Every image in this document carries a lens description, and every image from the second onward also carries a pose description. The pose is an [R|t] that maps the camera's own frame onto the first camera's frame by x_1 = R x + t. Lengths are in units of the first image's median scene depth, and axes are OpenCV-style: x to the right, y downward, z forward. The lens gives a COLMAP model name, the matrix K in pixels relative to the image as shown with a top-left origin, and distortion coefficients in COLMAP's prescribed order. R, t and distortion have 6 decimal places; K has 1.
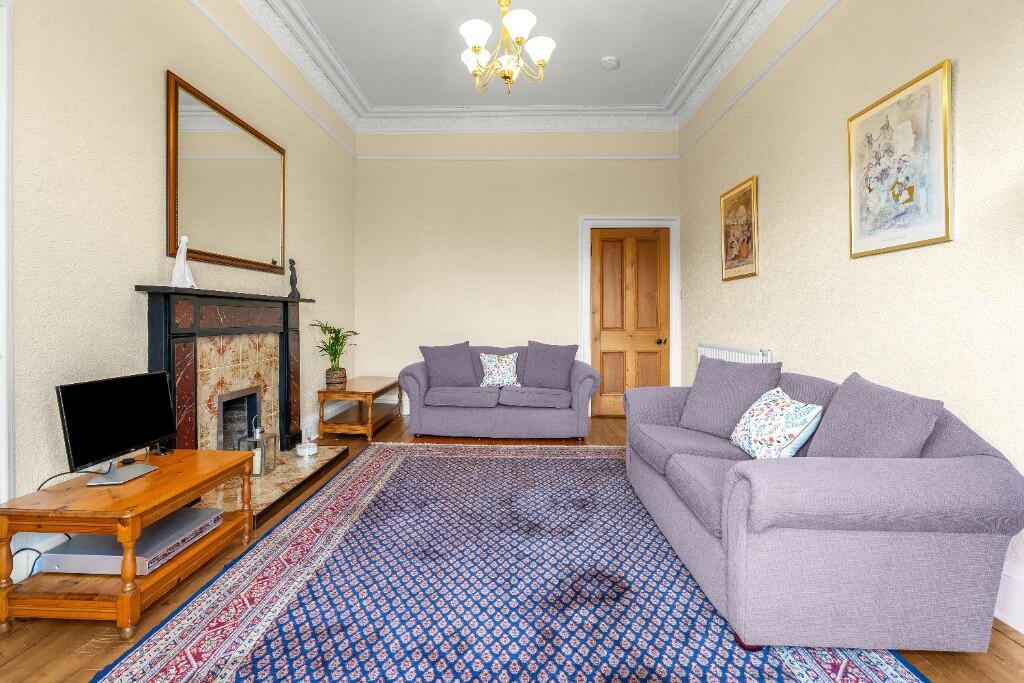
lens RADIAL K [[473.2, 0, 512.0], [0, 473.2, 341.5], [0, 0, 1]] dist [-0.002518, 0.000394]
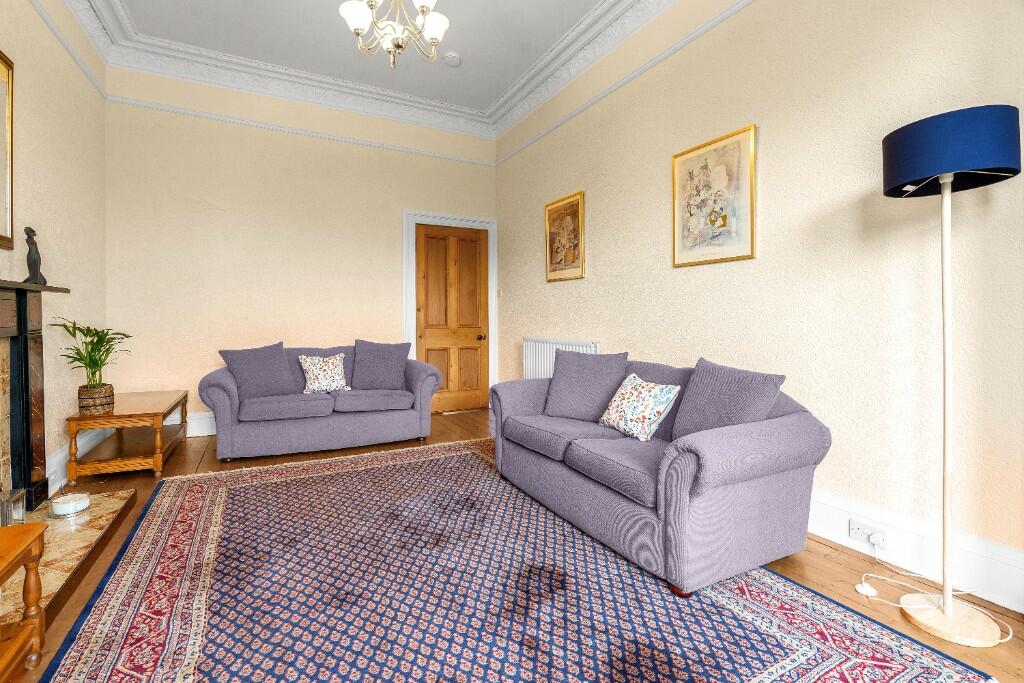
lens RADIAL K [[463.2, 0, 512.0], [0, 463.2, 341.5], [0, 0, 1]] dist [-0.002889, 0.000155]
pose [[0.874762, -0.027677, 0.483762, -0.278766], [0.024482, 0.999617, 0.012922, -0.005240], [-0.483934, 0.000539, 0.875104, 0.135748]]
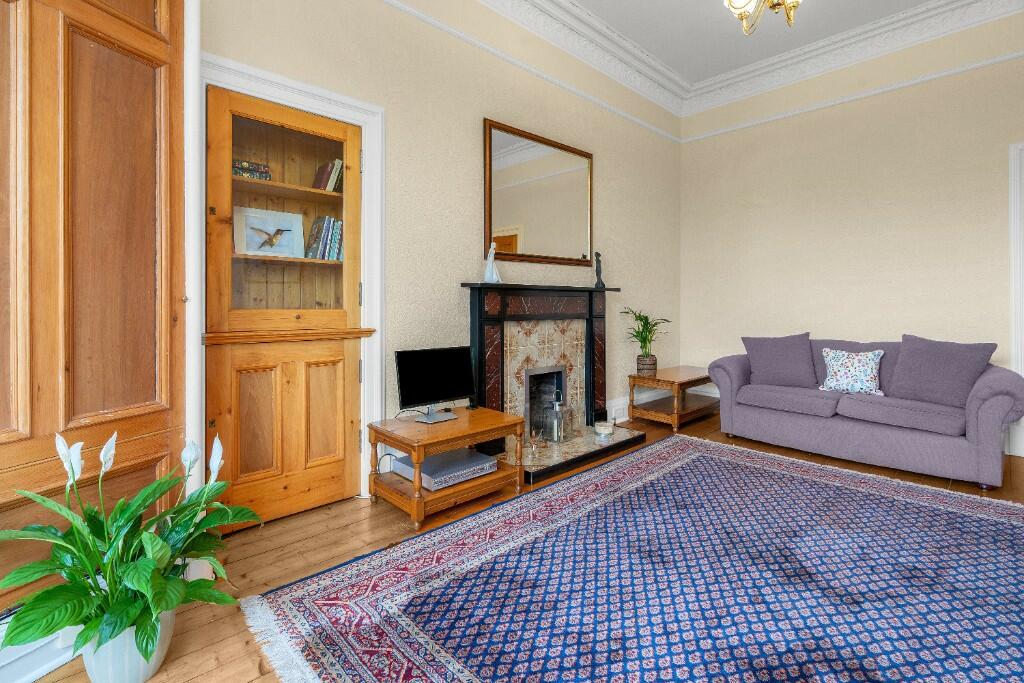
lens RADIAL K [[477.3, 0, 509.7], [0, 477.3, 328.3], [0, 0, 1]] dist [-0.000630, 0.000659]
pose [[0.702709, 0.023447, -0.711091, 0.269550], [-0.026674, 0.999622, 0.006601, 0.000099], [0.710977, 0.014329, 0.703069, 0.119431]]
